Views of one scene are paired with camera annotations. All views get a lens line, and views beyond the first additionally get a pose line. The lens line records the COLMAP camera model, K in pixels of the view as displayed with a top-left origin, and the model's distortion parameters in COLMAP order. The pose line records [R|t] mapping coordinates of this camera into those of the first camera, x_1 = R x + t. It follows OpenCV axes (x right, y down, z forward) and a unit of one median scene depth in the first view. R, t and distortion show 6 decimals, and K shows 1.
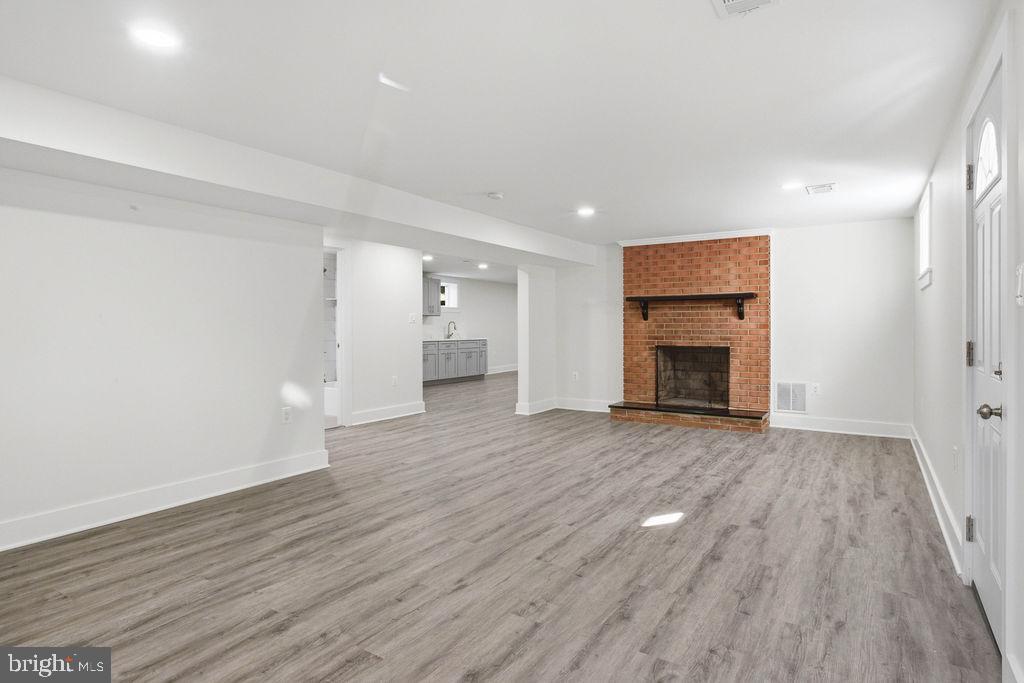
lens RADIAL K [[555.6, 0, 514.3], [0, 555.6, 332.9], [0, 0, 1]] dist [-0.006692, -0.000299]
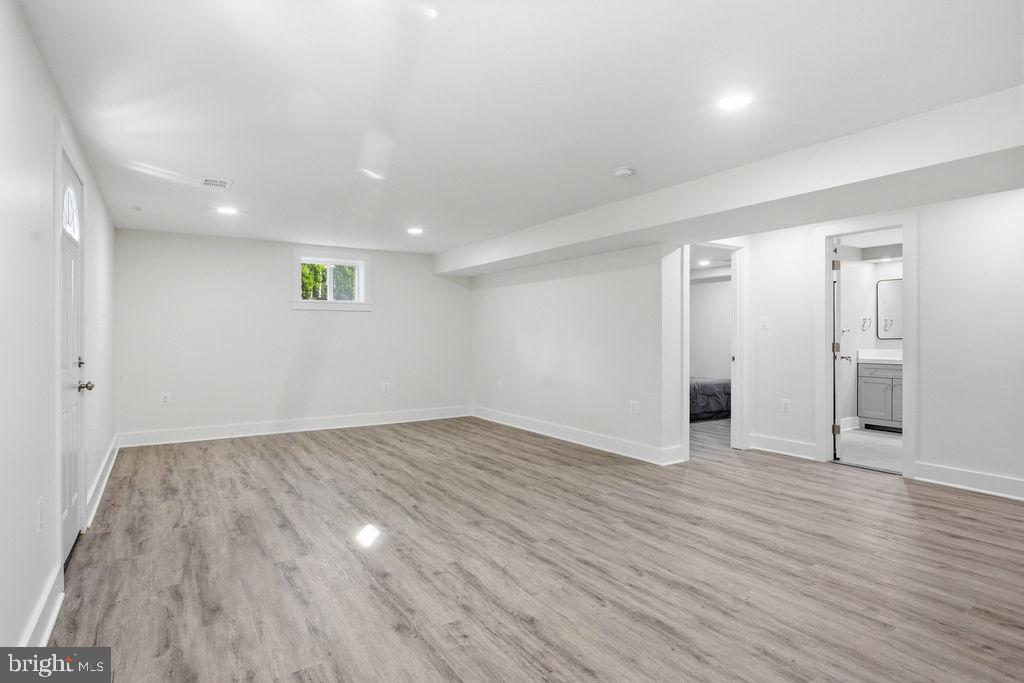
lens RADIAL K [[555.6, 0, 514.3], [0, 555.6, 332.9], [0, 0, 1]] dist [-0.006692, -0.000299]
pose [[-0.420945, -0.000228, -0.907086, 0.897964], [-0.007536, 0.999966, 0.003246, -0.019033], [0.907055, 0.008202, -0.420932, 1.408880]]
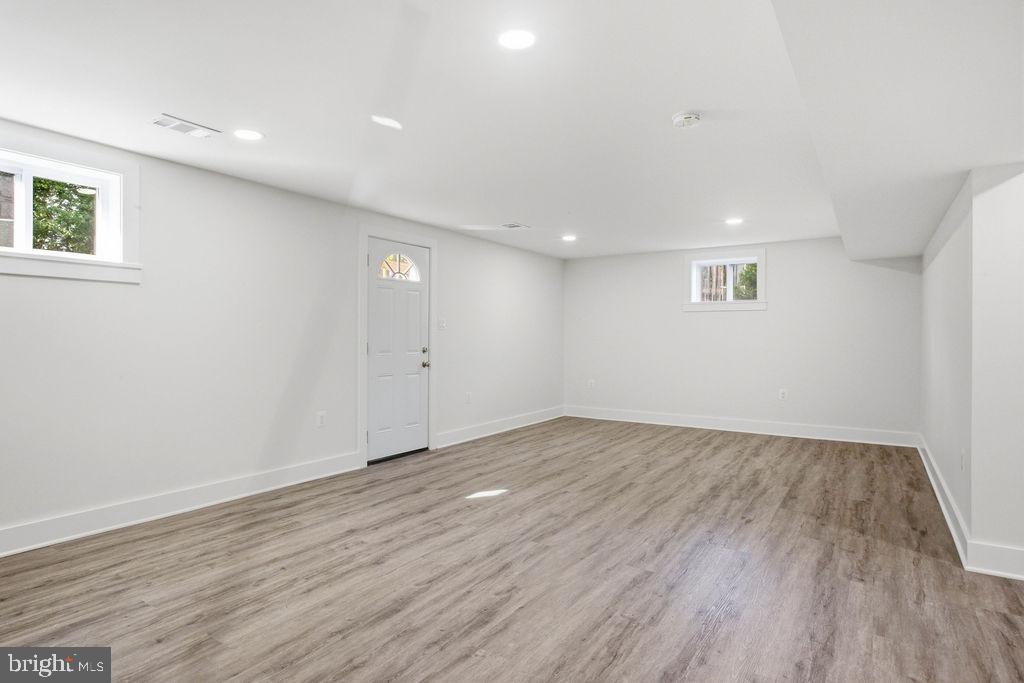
lens RADIAL K [[549.8, 0, 508.0], [0, 549.8, 337.0], [0, 0, 1]] dist [-0.006500, 0.001205]
pose [[-0.999738, -0.001529, 0.022827, 0.173355], [-0.001267, 0.999933, 0.011485, -0.018759], [-0.022843, 0.011453, -0.999673, 1.893718]]
